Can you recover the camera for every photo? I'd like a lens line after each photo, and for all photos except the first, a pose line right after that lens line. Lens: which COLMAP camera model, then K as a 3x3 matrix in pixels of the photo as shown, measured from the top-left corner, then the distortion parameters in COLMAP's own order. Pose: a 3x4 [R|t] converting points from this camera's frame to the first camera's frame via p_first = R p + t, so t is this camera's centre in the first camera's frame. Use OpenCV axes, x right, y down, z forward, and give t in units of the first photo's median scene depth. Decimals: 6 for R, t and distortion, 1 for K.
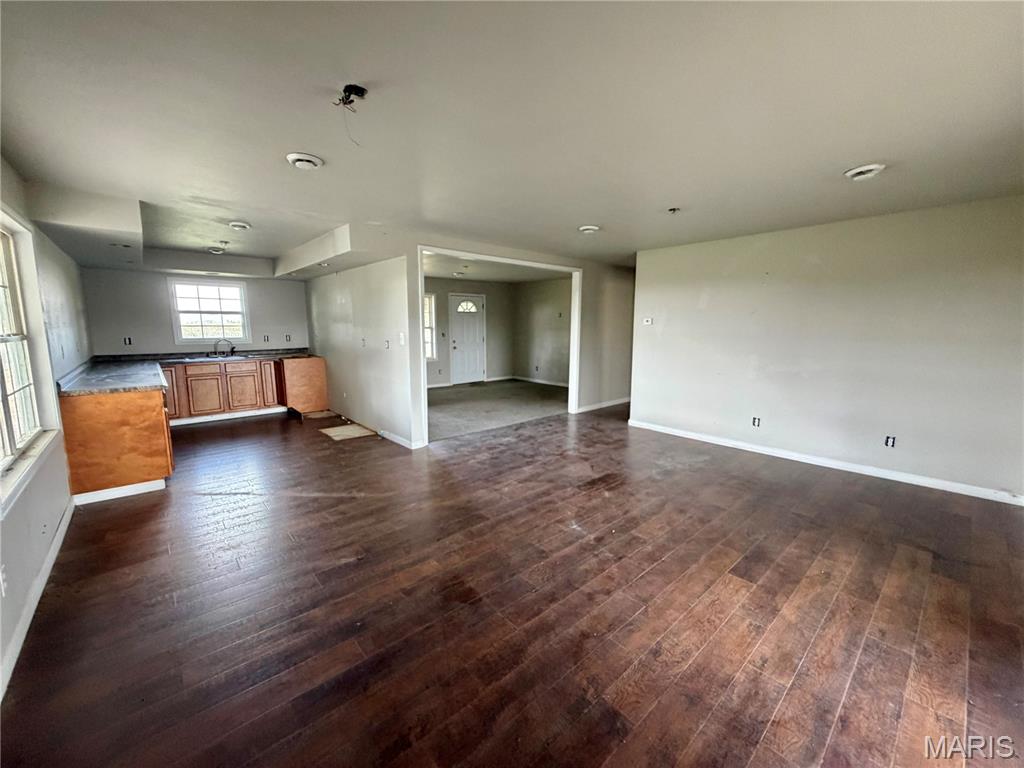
lens RADIAL K [[408.3, 0, 509.1], [0, 408.3, 387.1], [0, 0, 1]] dist [0.002306, 0.000628]
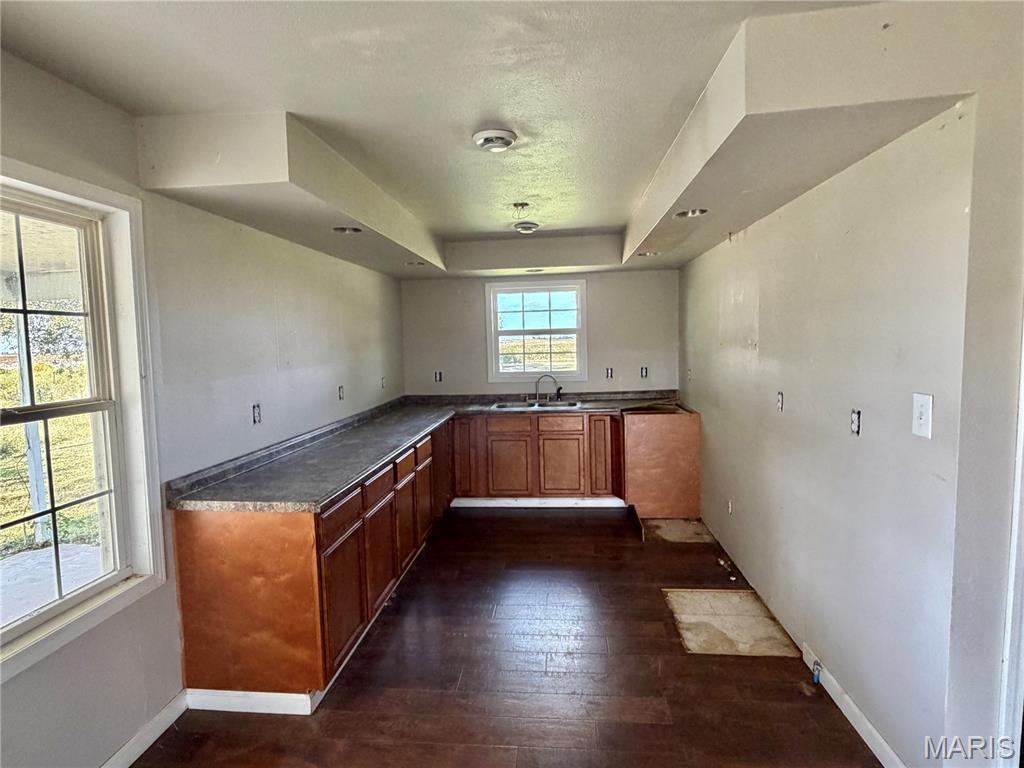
lens RADIAL K [[544.1, 0, 505.1], [0, 544.1, 384.0], [0, 0, 1]] dist [0.000726, 0.001440]
pose [[0.678077, 0.041557, -0.733815, -0.199491], [-0.086391, 0.995986, -0.023425, -0.115747], [0.729896, 0.079279, 0.678945, 0.585527]]
